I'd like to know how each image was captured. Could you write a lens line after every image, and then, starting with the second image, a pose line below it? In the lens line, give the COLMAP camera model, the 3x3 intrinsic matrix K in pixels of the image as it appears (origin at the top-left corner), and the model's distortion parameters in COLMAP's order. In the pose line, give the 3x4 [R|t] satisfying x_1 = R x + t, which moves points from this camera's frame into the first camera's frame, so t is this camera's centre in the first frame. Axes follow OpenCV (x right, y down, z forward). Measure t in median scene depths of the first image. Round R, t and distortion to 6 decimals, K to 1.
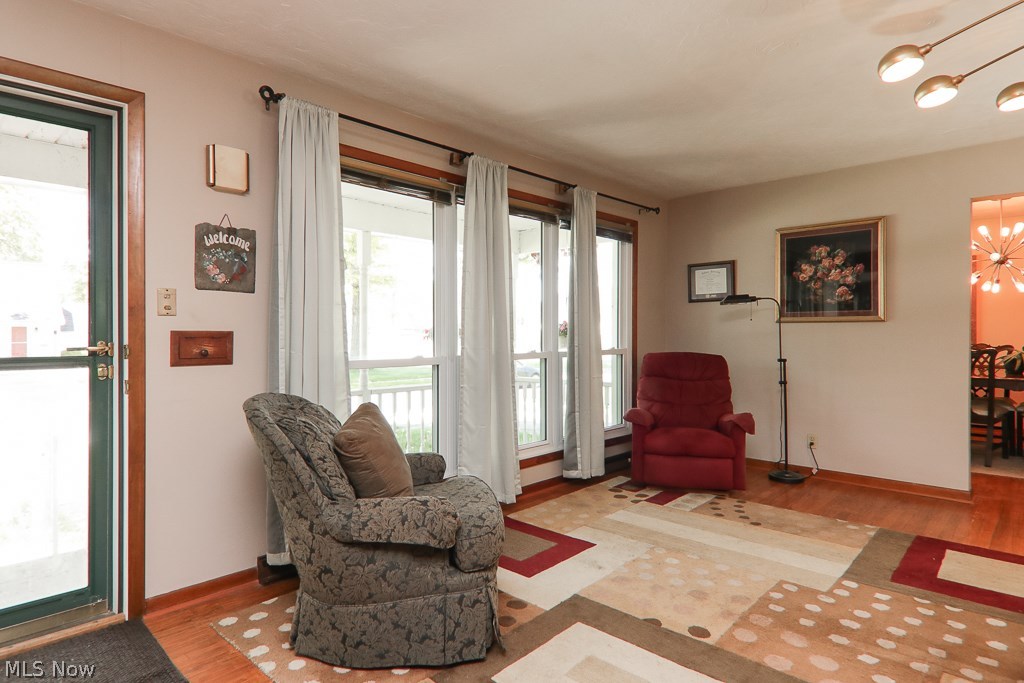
lens RADIAL K [[592.7, 0, 511.1], [0, 592.7, 328.7], [0, 0, 1]] dist [0.027369, -0.018580]
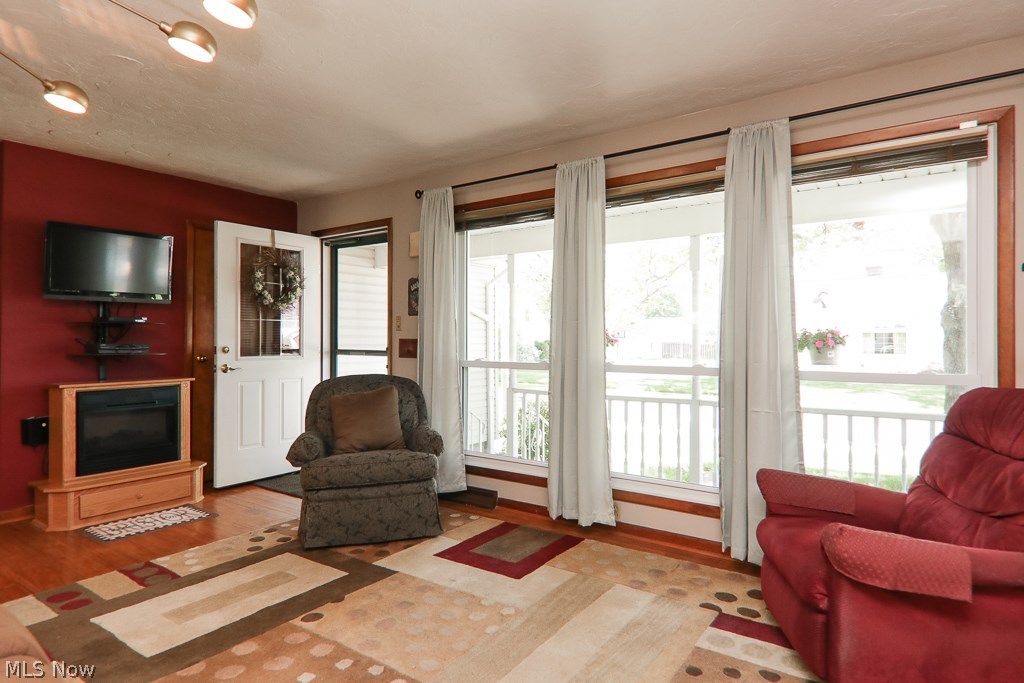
lens RADIAL K [[592.7, 0, 511.1], [0, 592.7, 328.7], [0, 0, 1]] dist [0.027369, -0.018580]
pose [[0.098506, -0.031056, -0.994652, 1.064603], [-0.007480, 0.999462, -0.031947, 0.024074], [0.995108, 0.010587, 0.098221, 0.936284]]
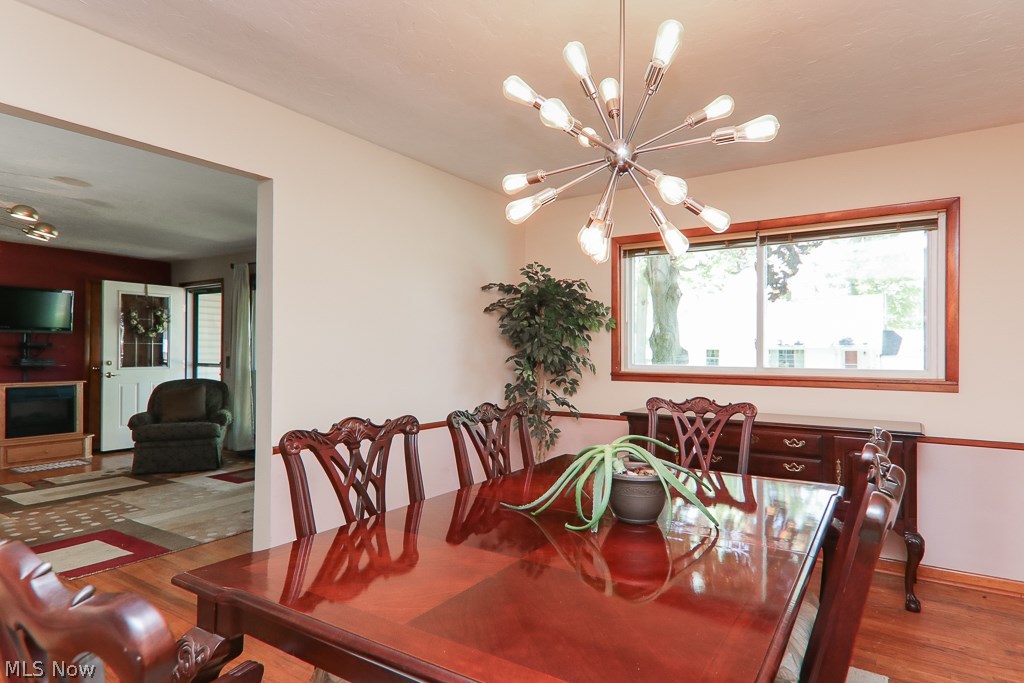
lens RADIAL K [[576.9, 0, 518.8], [0, 576.9, 341.0], [0, 0, 1]] dist [-0.001878, -0.002440]
pose [[0.152970, -0.035048, -0.987609, 1.374642], [-0.010467, 0.999257, -0.037083, 0.021086], [0.988175, 0.016010, 0.152490, 1.164587]]
